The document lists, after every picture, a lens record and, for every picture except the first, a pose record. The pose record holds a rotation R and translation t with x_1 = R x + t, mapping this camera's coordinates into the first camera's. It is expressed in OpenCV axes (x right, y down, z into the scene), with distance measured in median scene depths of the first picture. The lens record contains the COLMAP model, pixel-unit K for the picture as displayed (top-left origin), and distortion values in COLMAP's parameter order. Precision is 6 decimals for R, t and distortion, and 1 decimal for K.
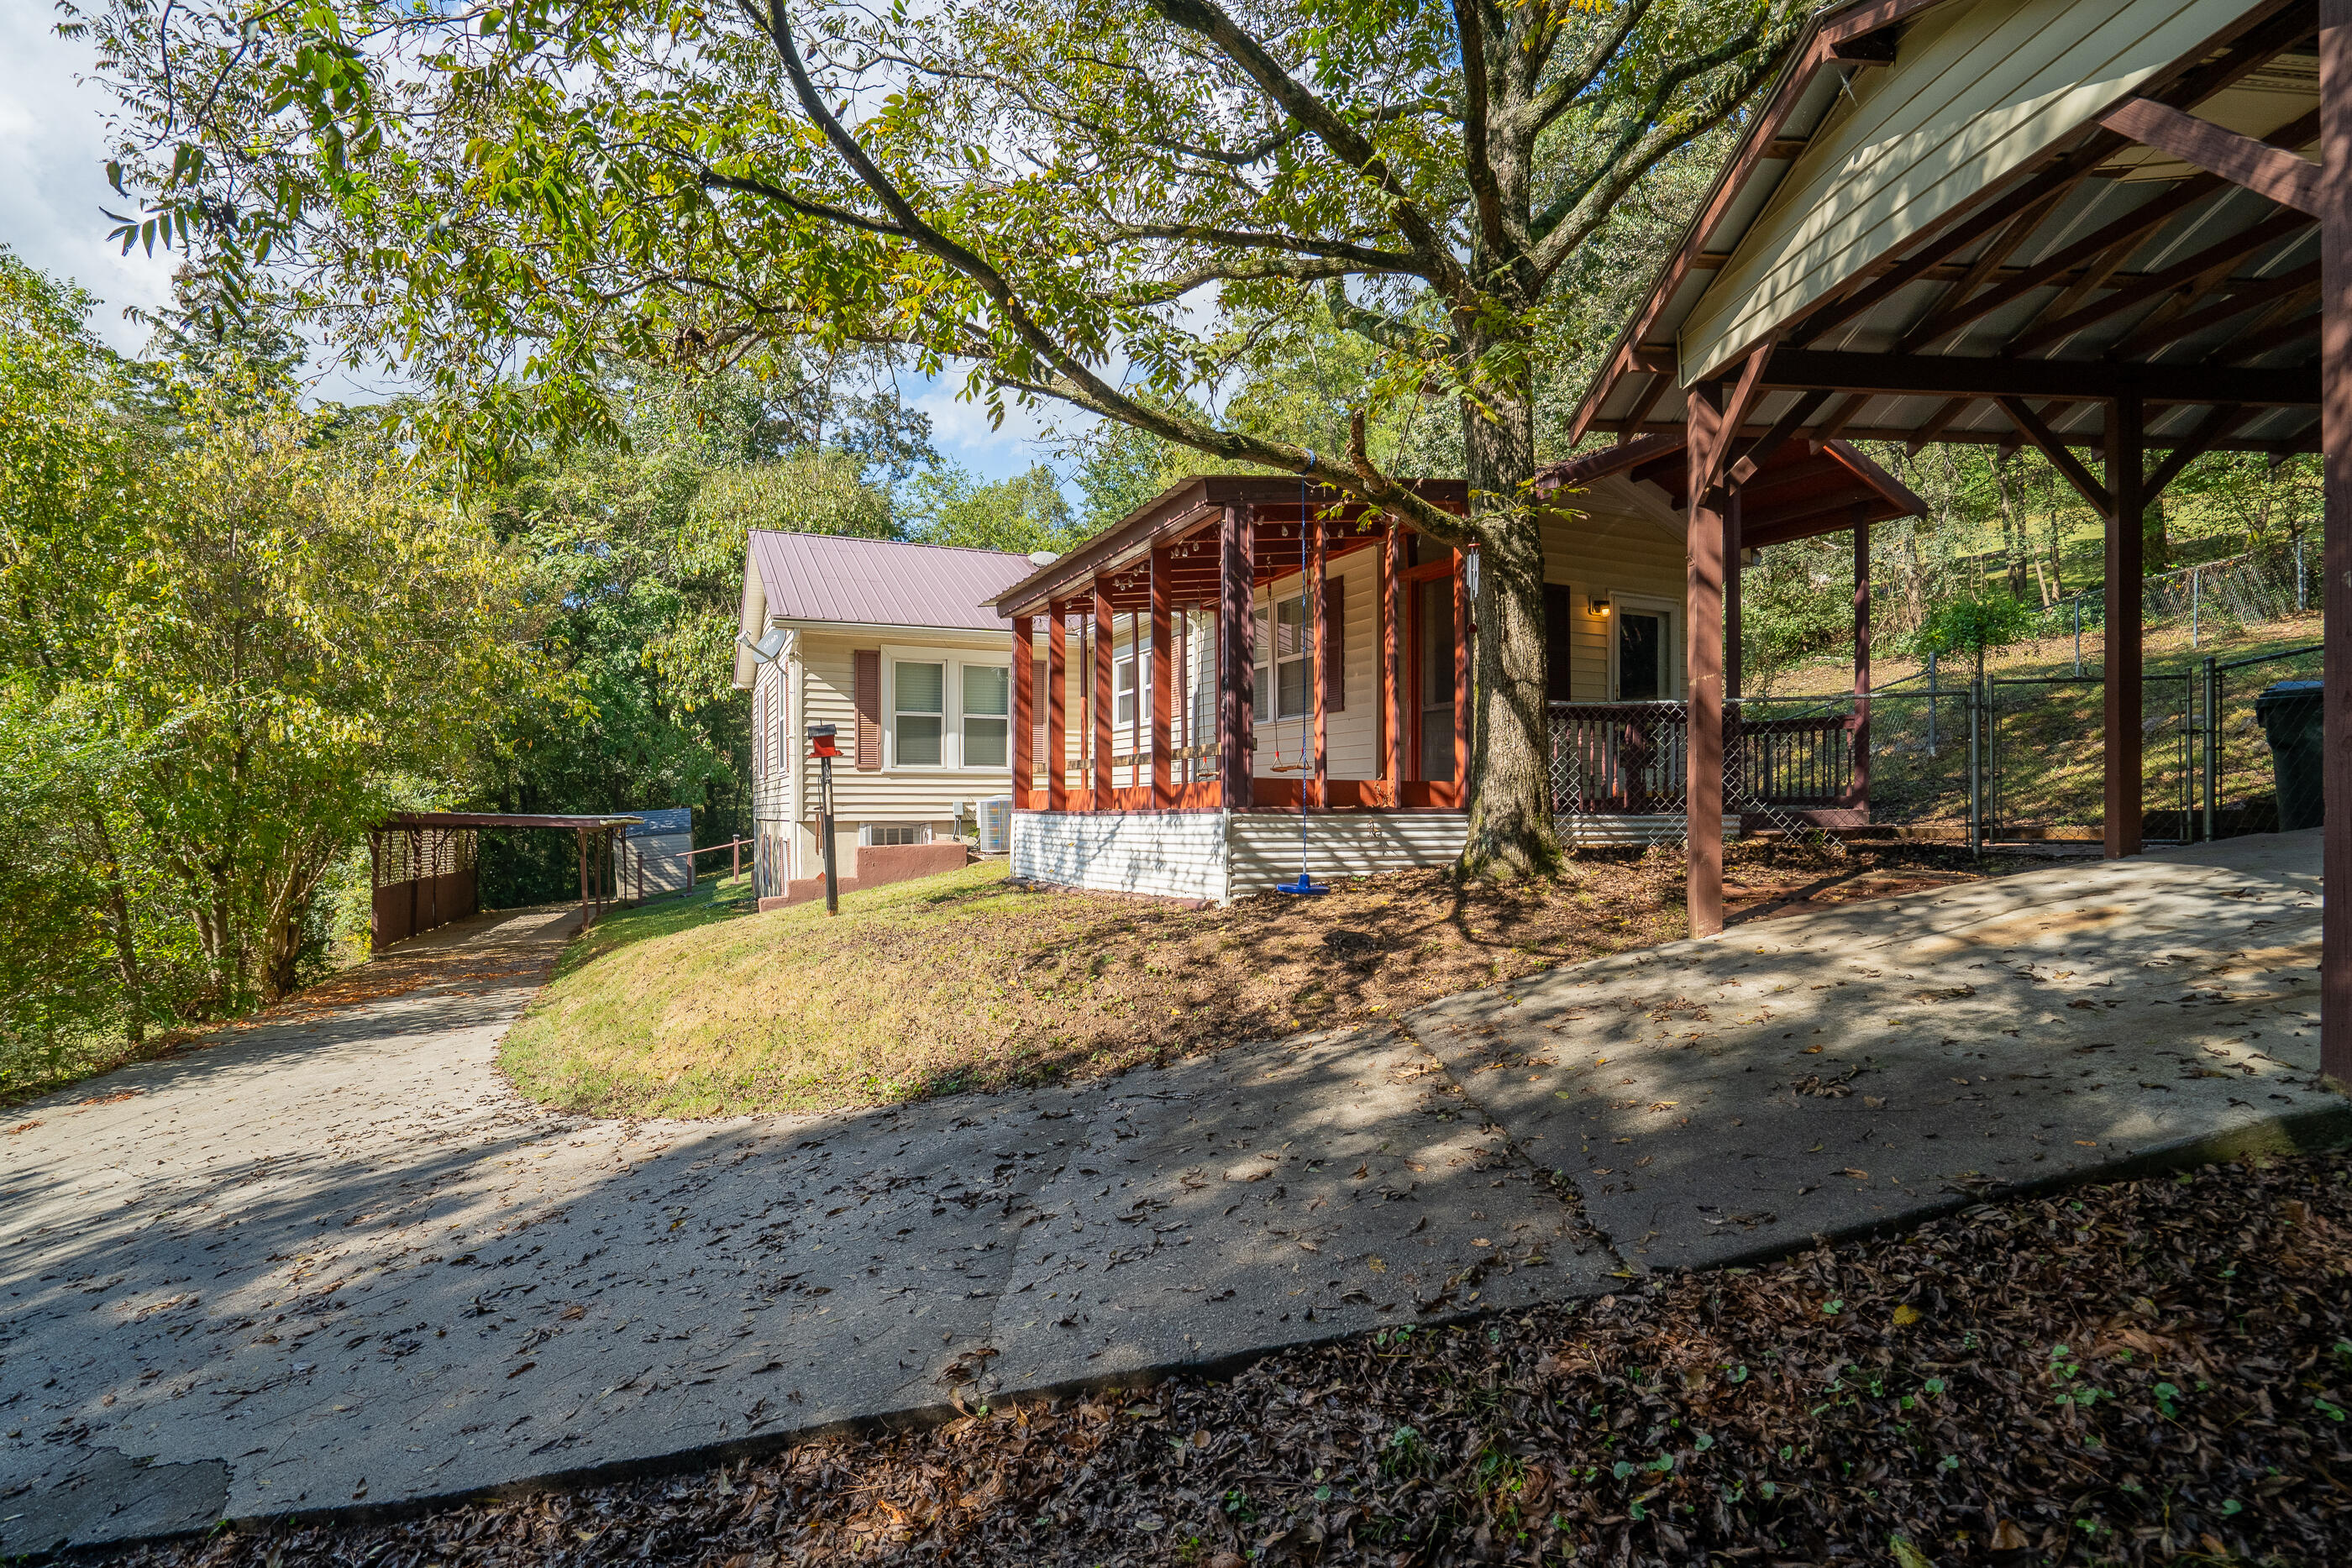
lens RADIAL K [[1113.7, 0, 1187.1], [0, 1113.7, 771.8], [0, 0, 1]] dist [-0.029455, 0.001431]
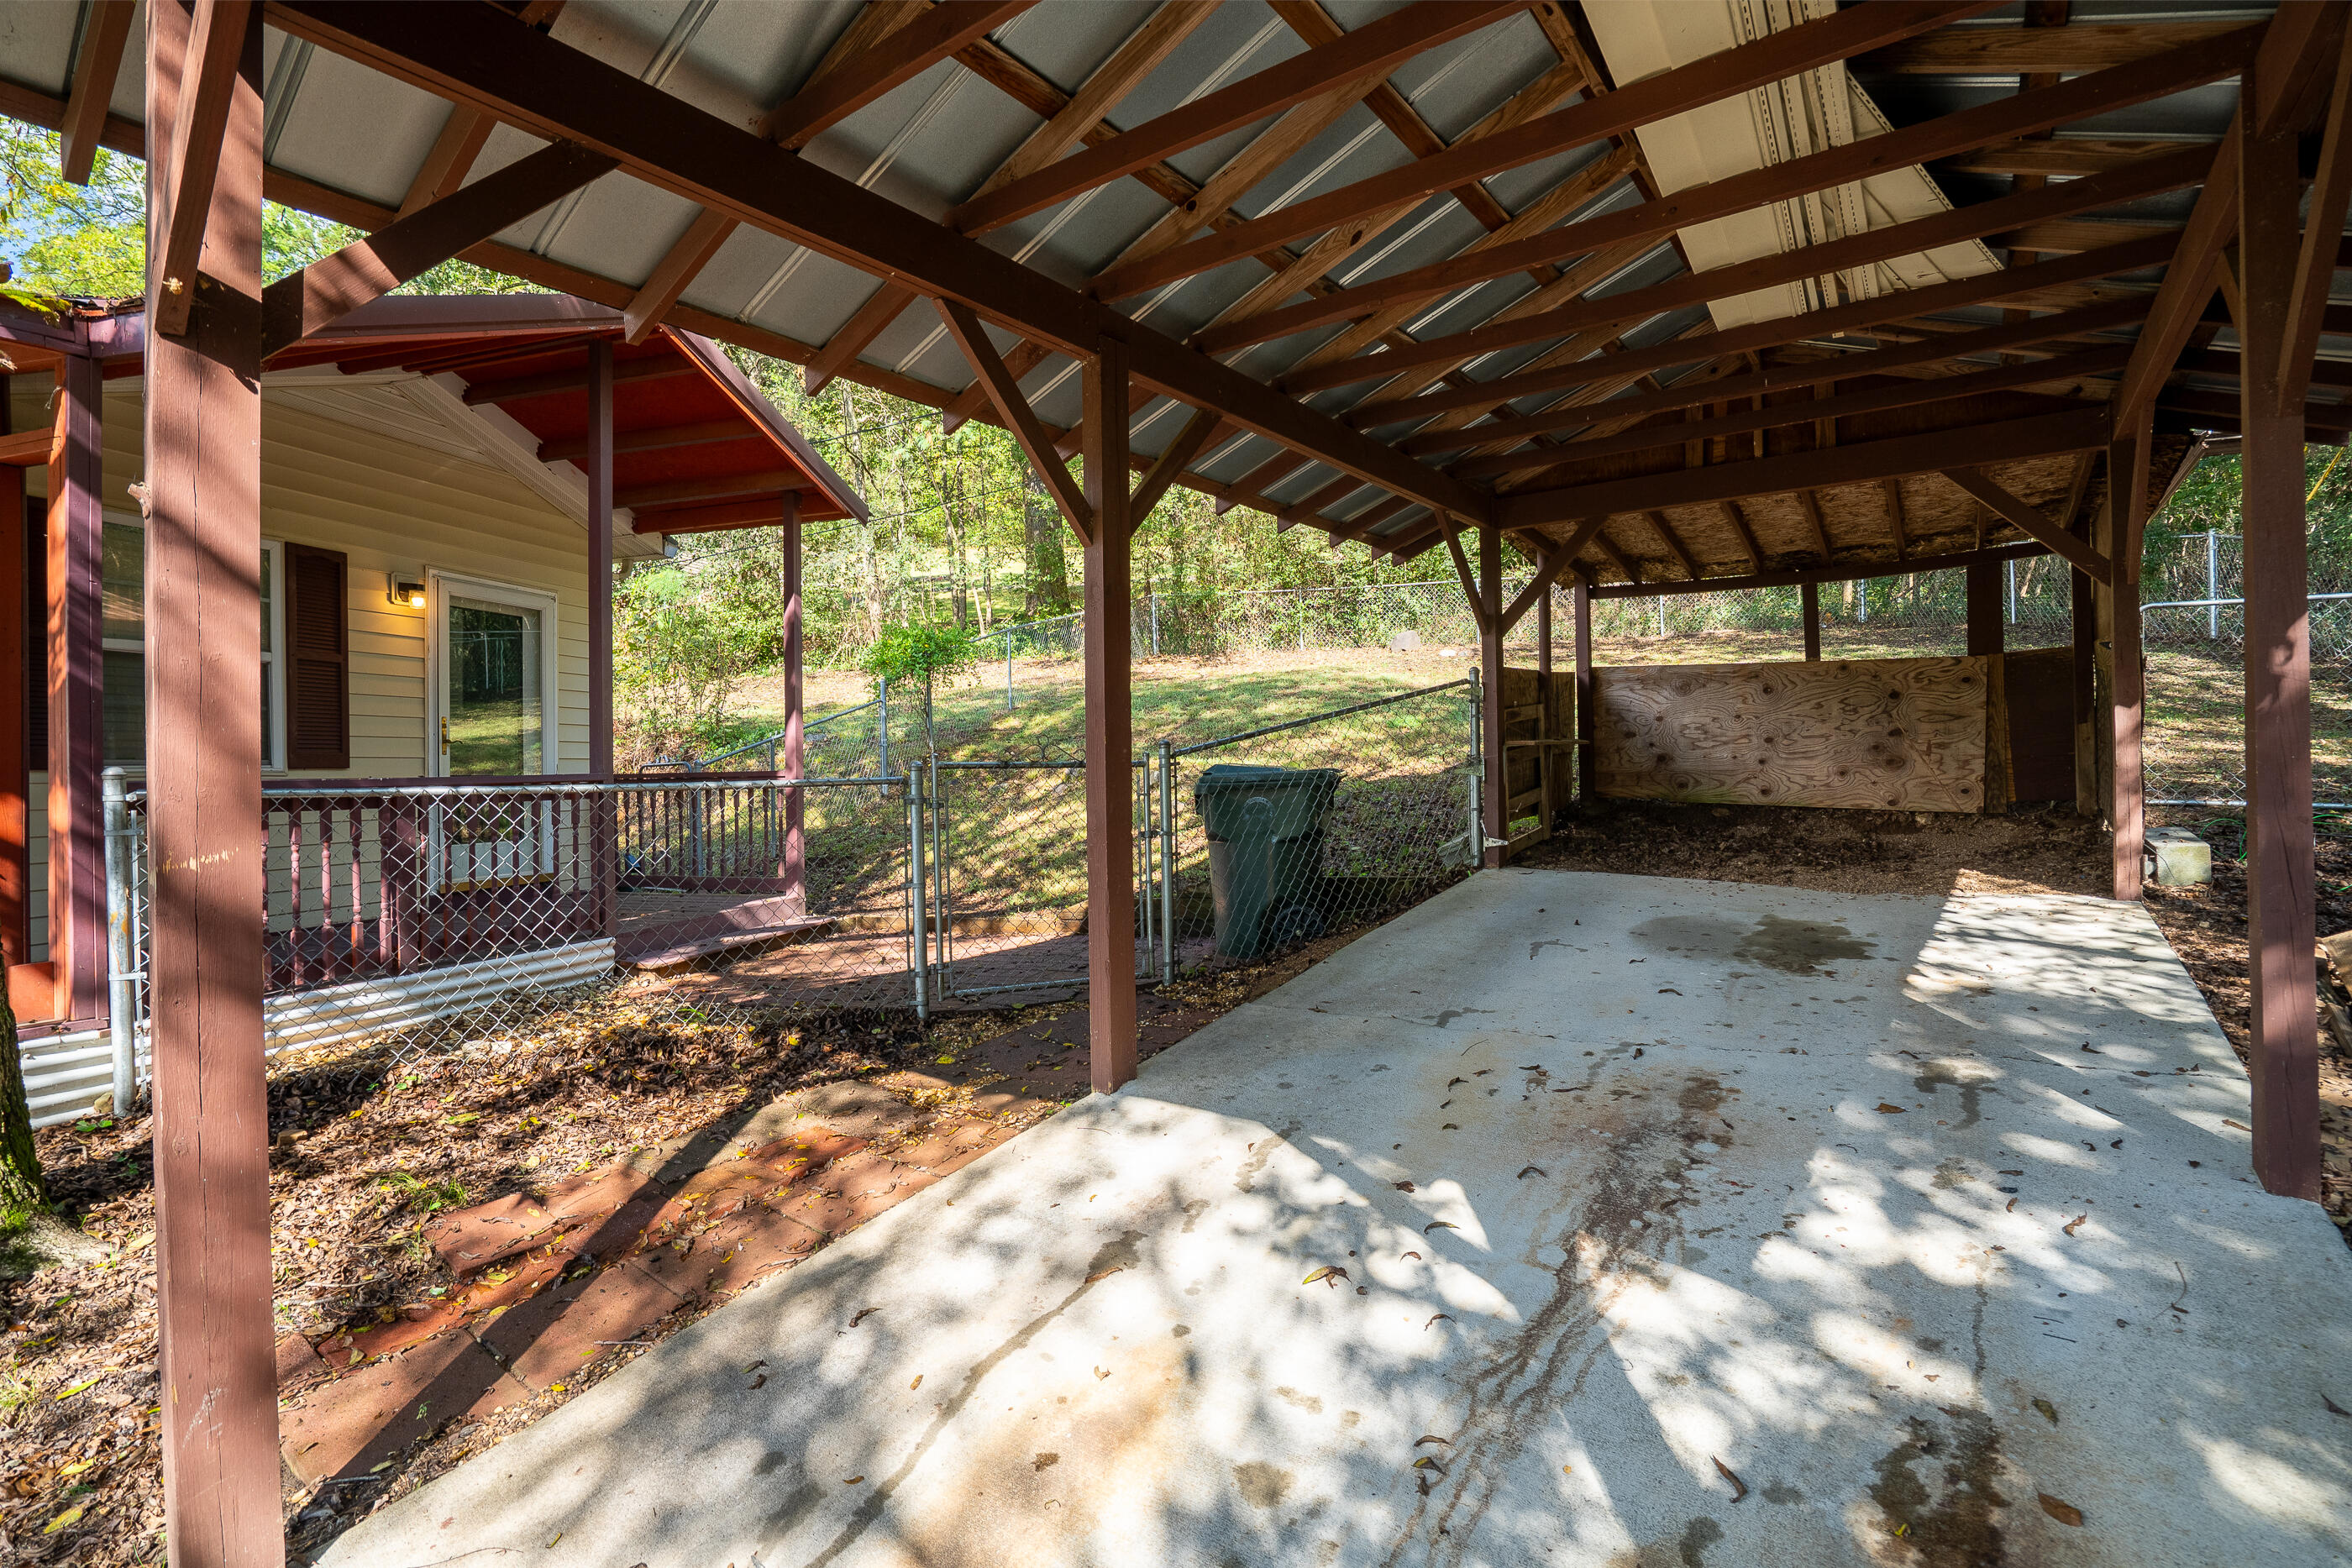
lens RADIAL K [[1113.7, 0, 1187.1], [0, 1113.7, 771.8], [0, 0, 1]] dist [-0.029455, 0.001431]
pose [[0.658712, -0.010428, 0.752323, 0.184096], [0.001789, 0.999923, 0.012294, -0.052396], [-0.752393, -0.006752, 0.658679, 0.249687]]
